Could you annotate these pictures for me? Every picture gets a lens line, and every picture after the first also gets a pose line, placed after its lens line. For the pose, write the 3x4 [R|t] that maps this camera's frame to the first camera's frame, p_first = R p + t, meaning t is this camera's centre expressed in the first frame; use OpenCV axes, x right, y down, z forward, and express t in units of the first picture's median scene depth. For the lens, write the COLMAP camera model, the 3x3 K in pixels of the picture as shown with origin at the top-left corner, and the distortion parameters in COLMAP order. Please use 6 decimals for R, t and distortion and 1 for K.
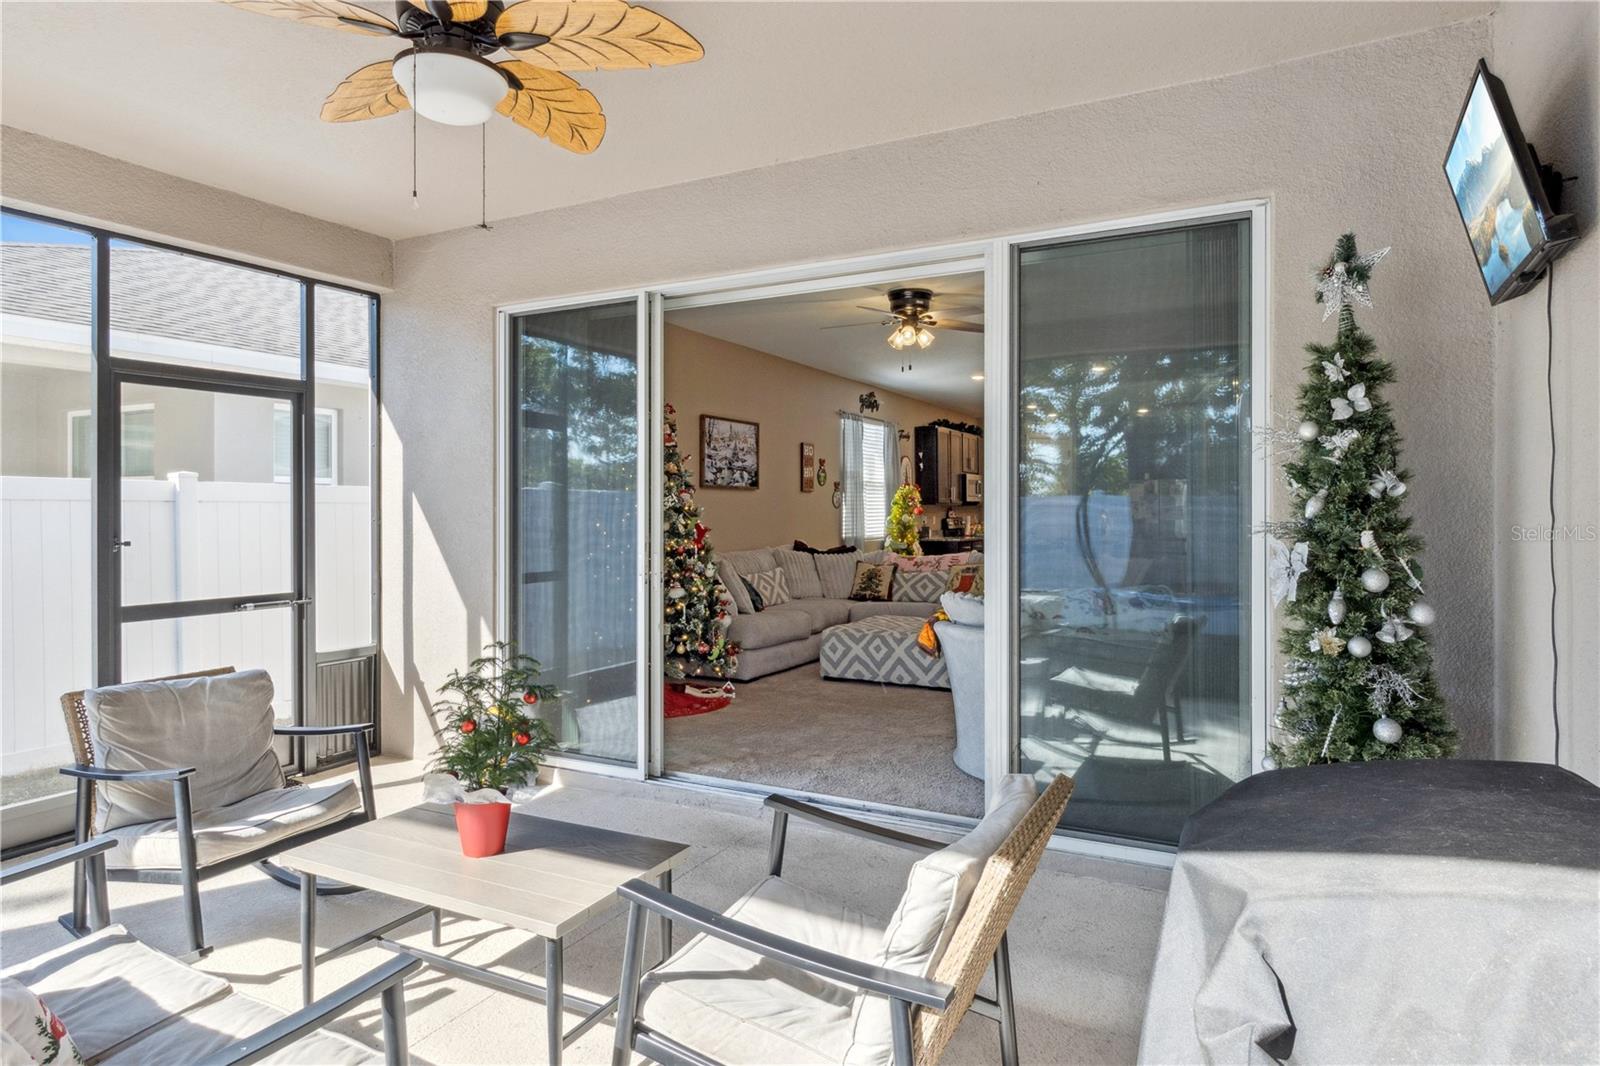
lens RADIAL K [[930.3, 0, 800.7], [0, 930.3, 522.5], [0, 0, 1]] dist [-0.000477, -0.000004]
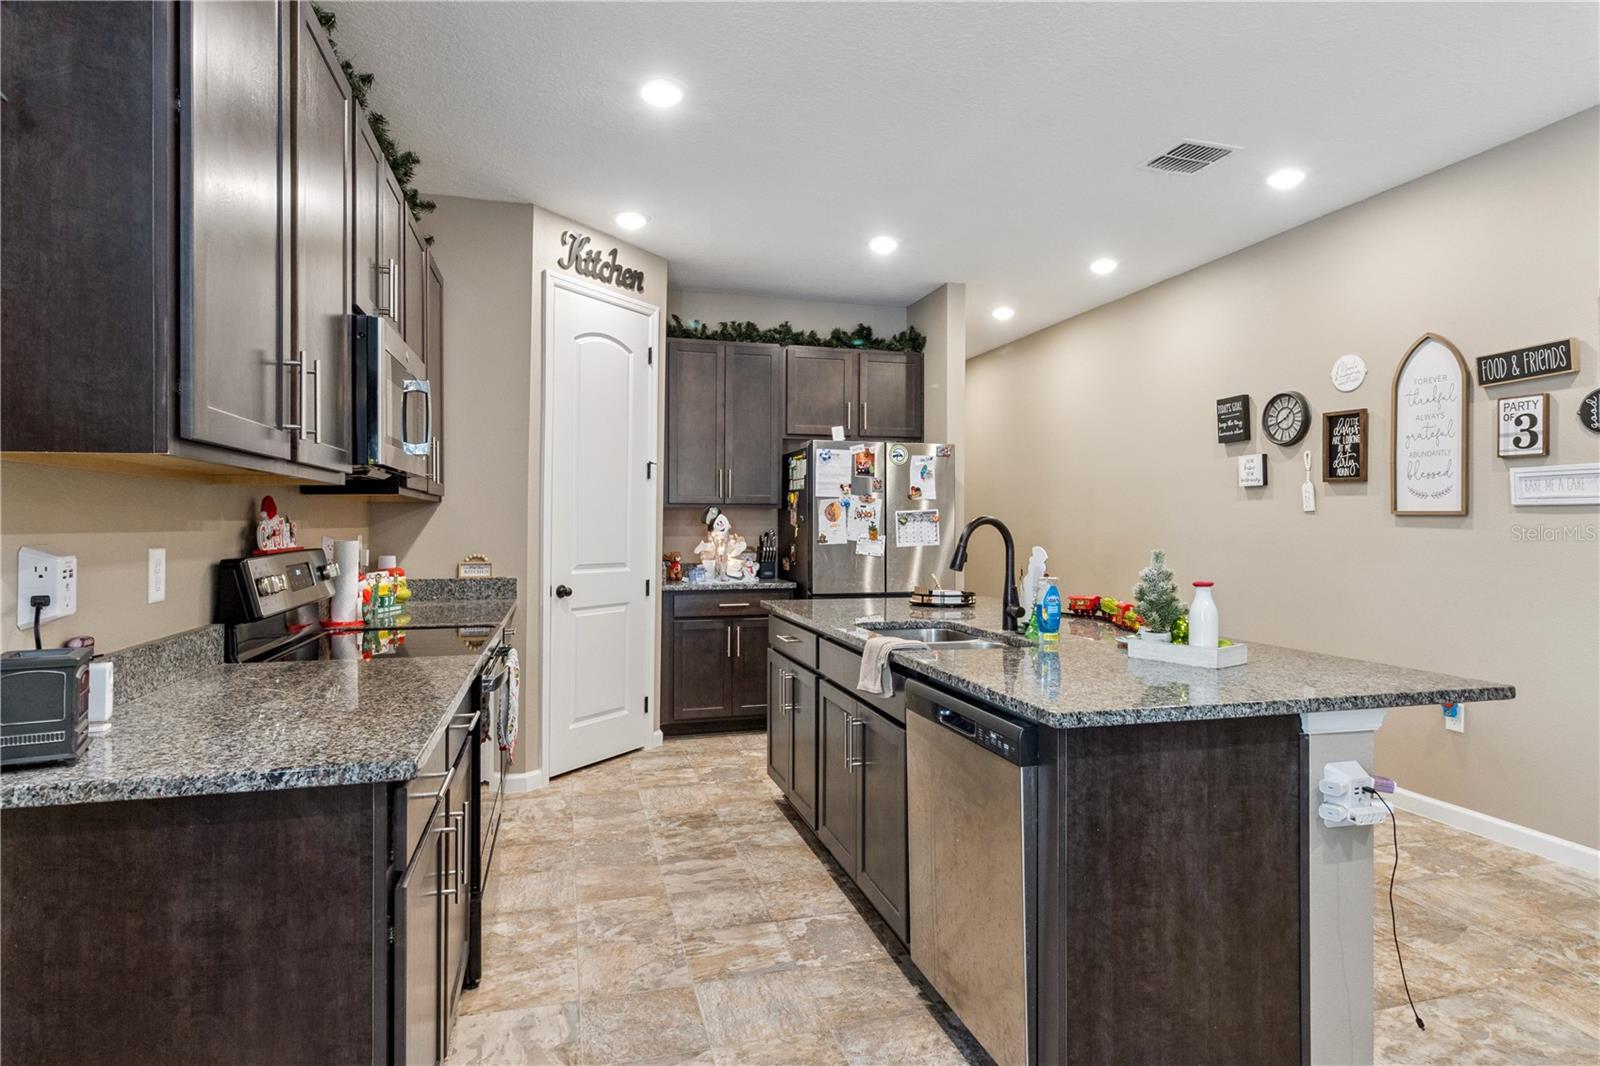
lens RADIAL K [[878.7, 0, 804.1], [0, 878.7, 528.4], [0, 0, 1]] dist [0.002653, 0.000253]
pose [[0.731639, 0.006057, 0.681666, 0.118993], [-0.002431, 0.999977, -0.006276, -0.009453], [-0.681688, 0.002935, 0.731637, 0.798021]]
